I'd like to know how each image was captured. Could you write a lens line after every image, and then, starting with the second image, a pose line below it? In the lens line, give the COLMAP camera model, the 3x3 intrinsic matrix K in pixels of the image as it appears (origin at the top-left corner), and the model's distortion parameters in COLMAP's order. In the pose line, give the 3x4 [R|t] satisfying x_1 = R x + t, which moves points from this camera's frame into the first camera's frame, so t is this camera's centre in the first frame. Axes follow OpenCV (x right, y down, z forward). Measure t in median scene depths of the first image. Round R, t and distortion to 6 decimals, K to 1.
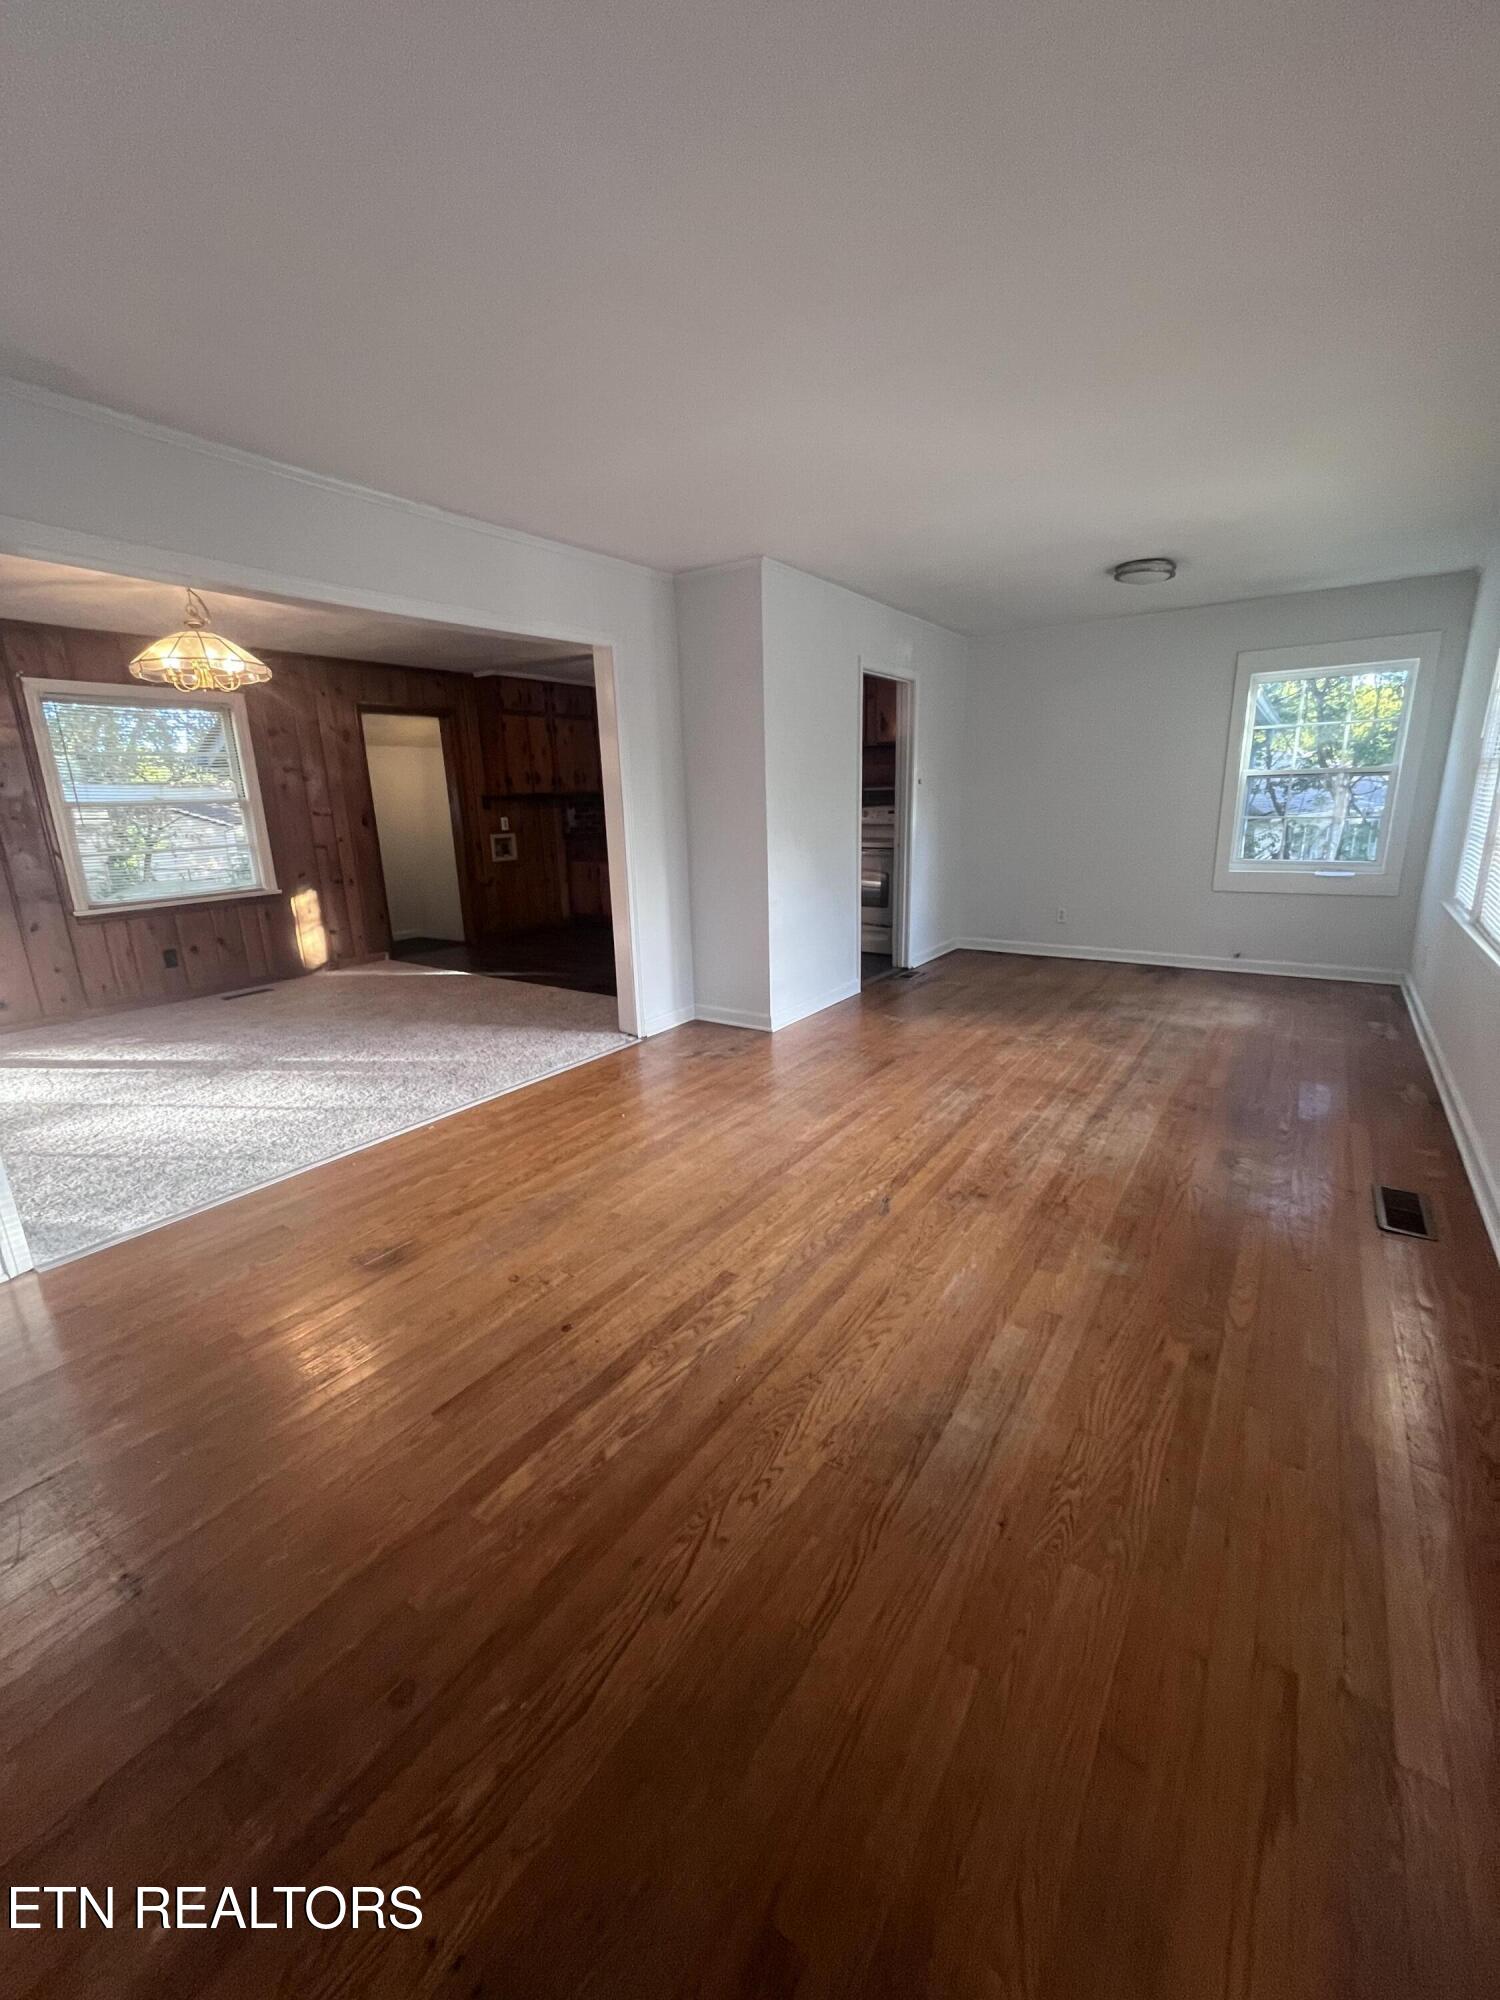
lens RADIAL K [[808.1, 0, 749.4], [0, 808.1, 1003.1], [0, 0, 1]] dist [-0.001981, -0.001229]
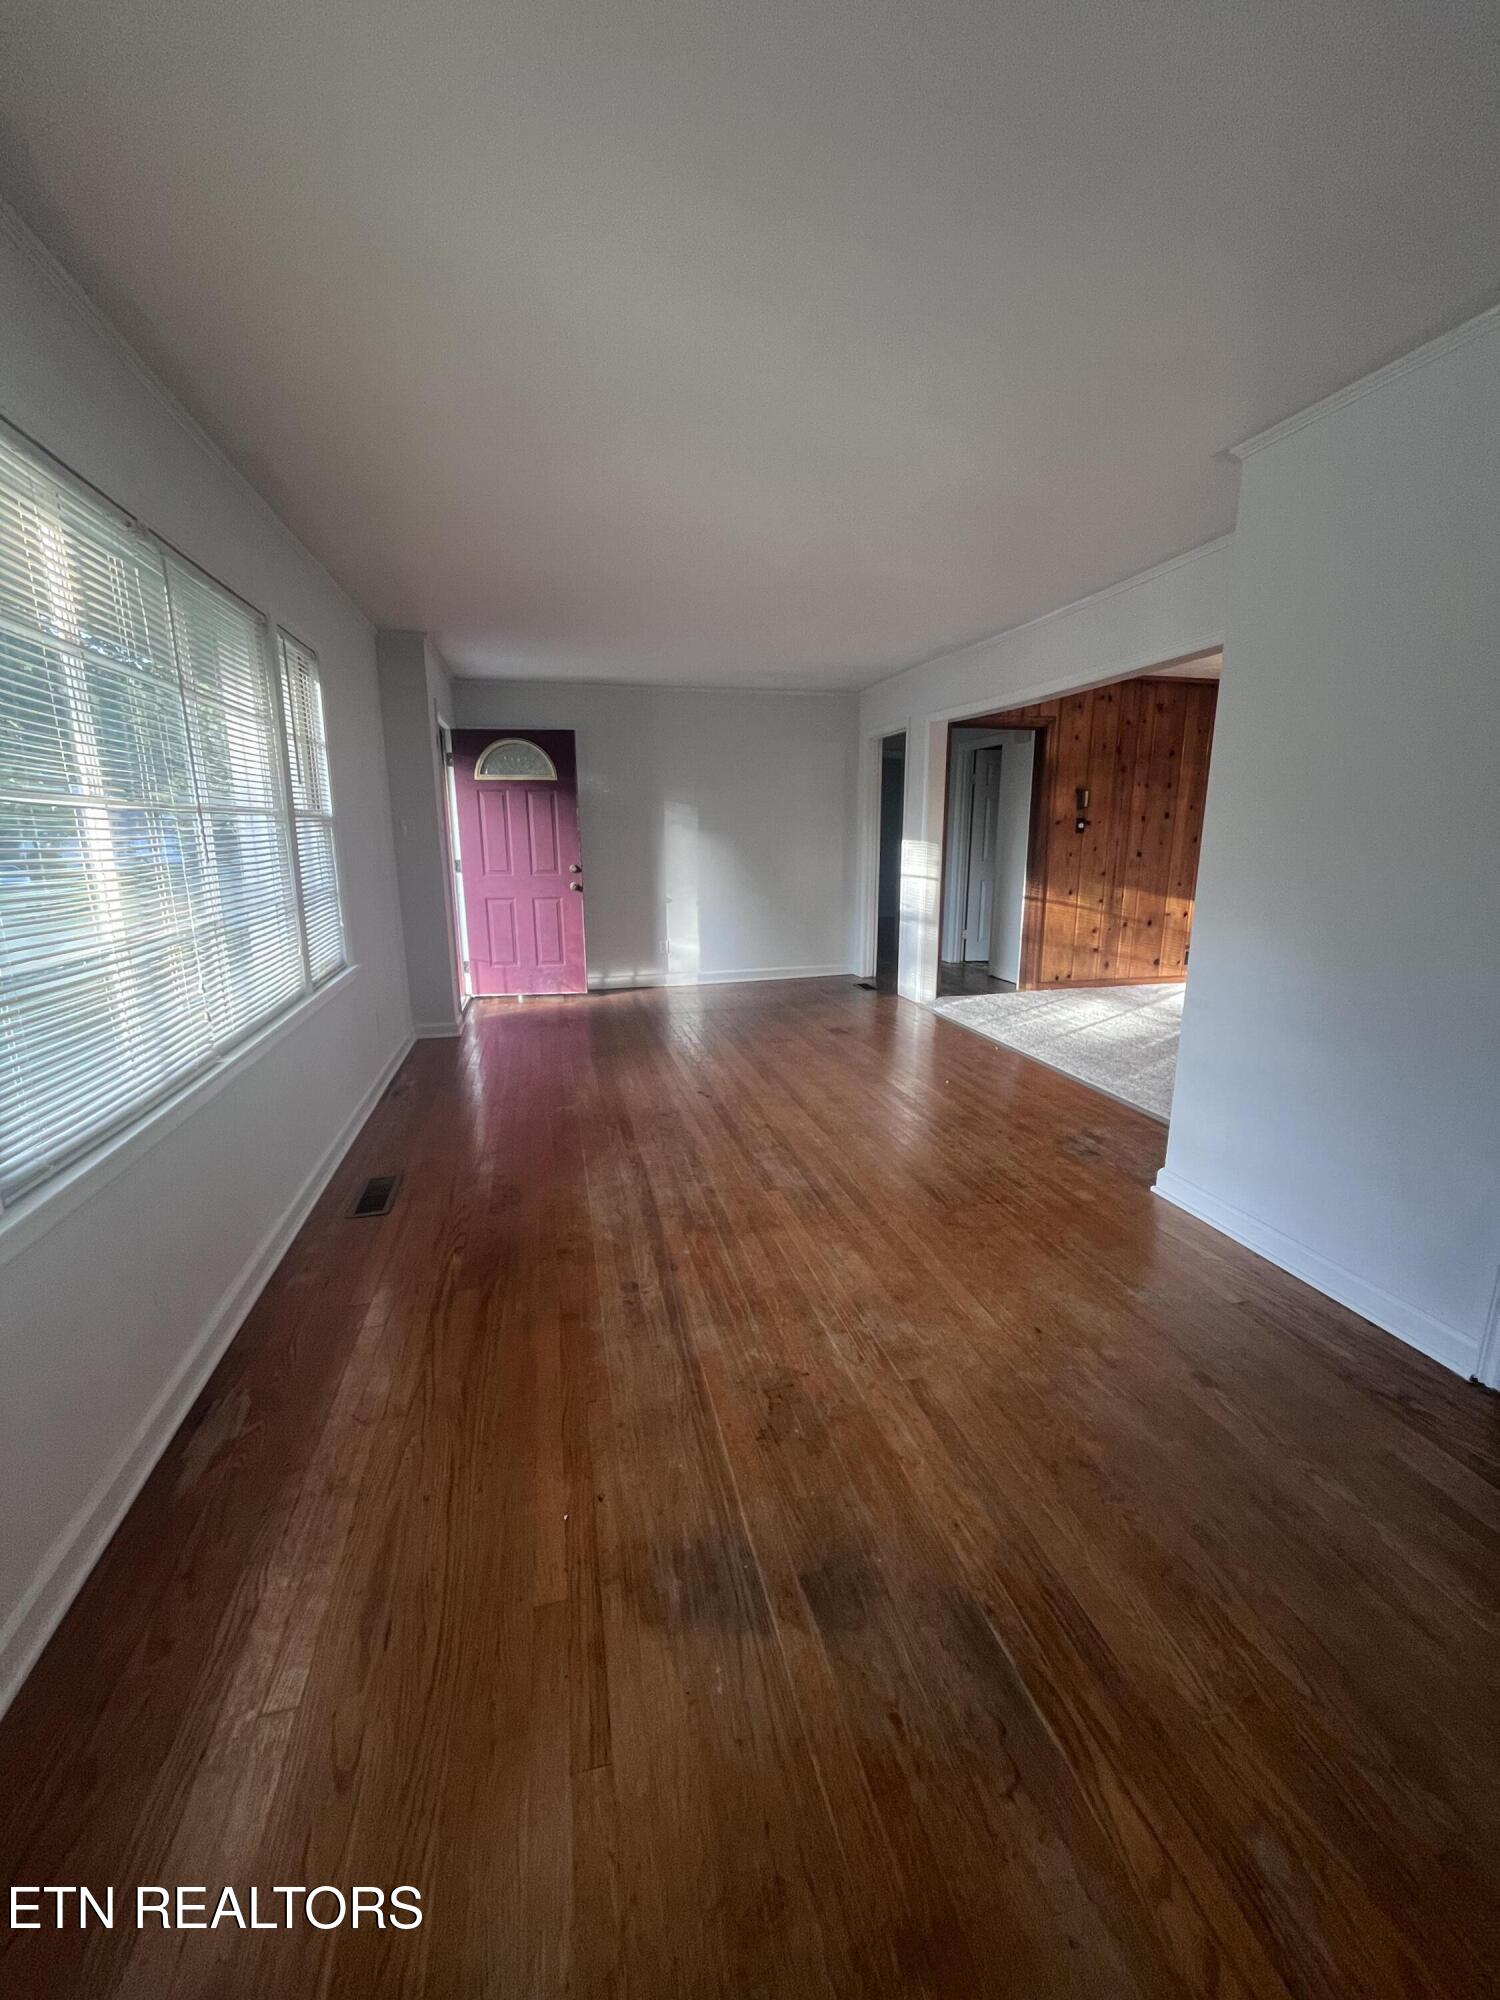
lens RADIAL K [[808.1, 0, 762.4], [0, 808.1, 1015.3], [0, 0, 1]] dist [-0.001981, -0.001229]
pose [[-0.654447, 0.199663, -0.729270, 0.886382], [-0.168424, 0.901776, 0.398036, -0.387083], [0.737111, 0.383321, -0.556536, 1.397839]]
